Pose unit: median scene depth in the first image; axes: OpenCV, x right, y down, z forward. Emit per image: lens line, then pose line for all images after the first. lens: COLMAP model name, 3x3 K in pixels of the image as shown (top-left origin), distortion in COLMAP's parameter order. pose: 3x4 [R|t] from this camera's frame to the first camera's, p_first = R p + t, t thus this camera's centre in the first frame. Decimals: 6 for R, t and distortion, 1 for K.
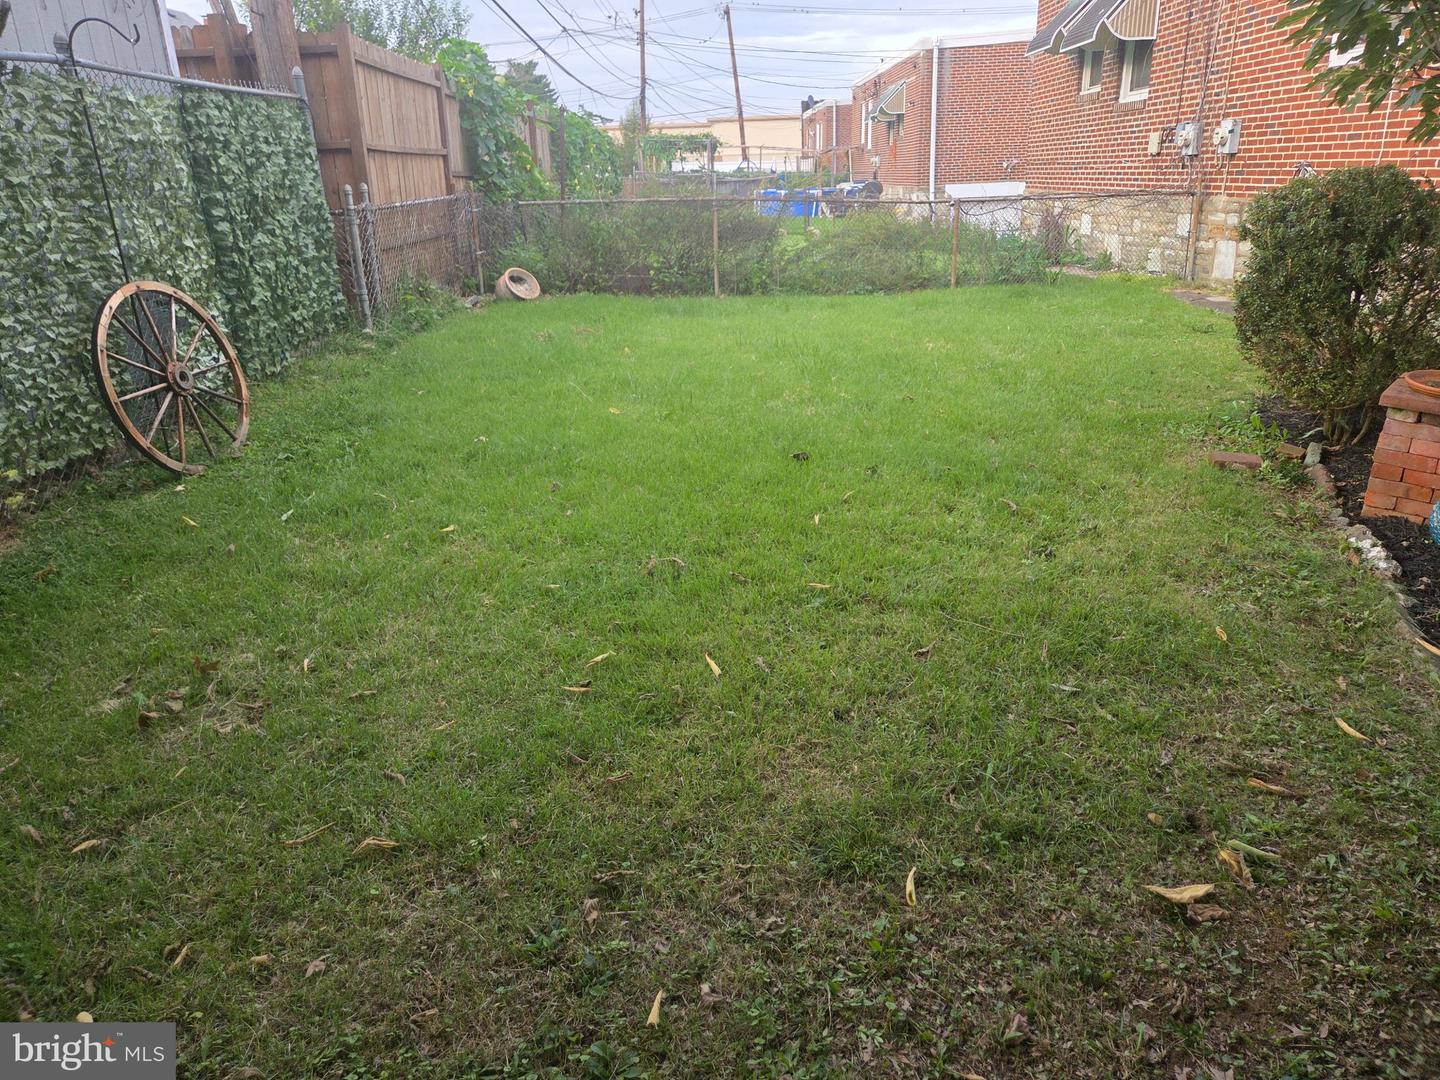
lens RADIAL K [[967.9, 0, 719.1], [0, 967.9, 538.8], [0, 0, 1]] dist [0.000167, -0.000352]
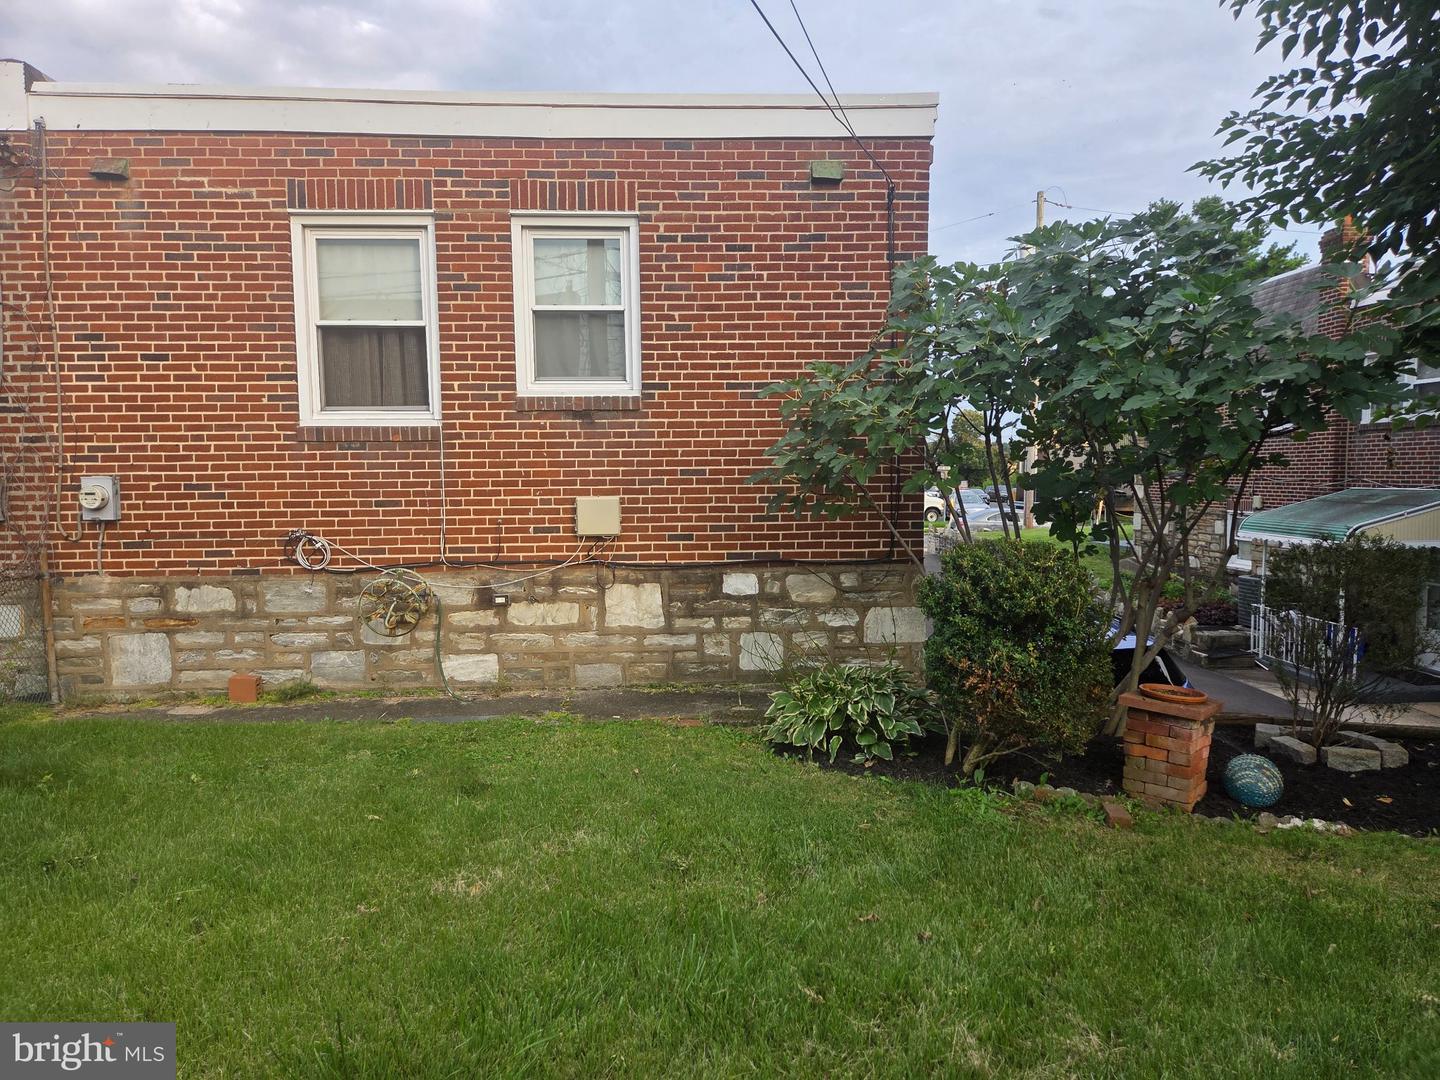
lens RADIAL K [[967.9, 0, 720.2], [0, 967.9, 541.7], [0, 0, 1]] dist [0.000167, -0.000352]
pose [[-0.027480, -0.059715, 0.997837, -0.208767], [0.366087, 0.928263, 0.065634, -0.286125], [-0.930175, 0.367098, -0.003648, 0.635721]]
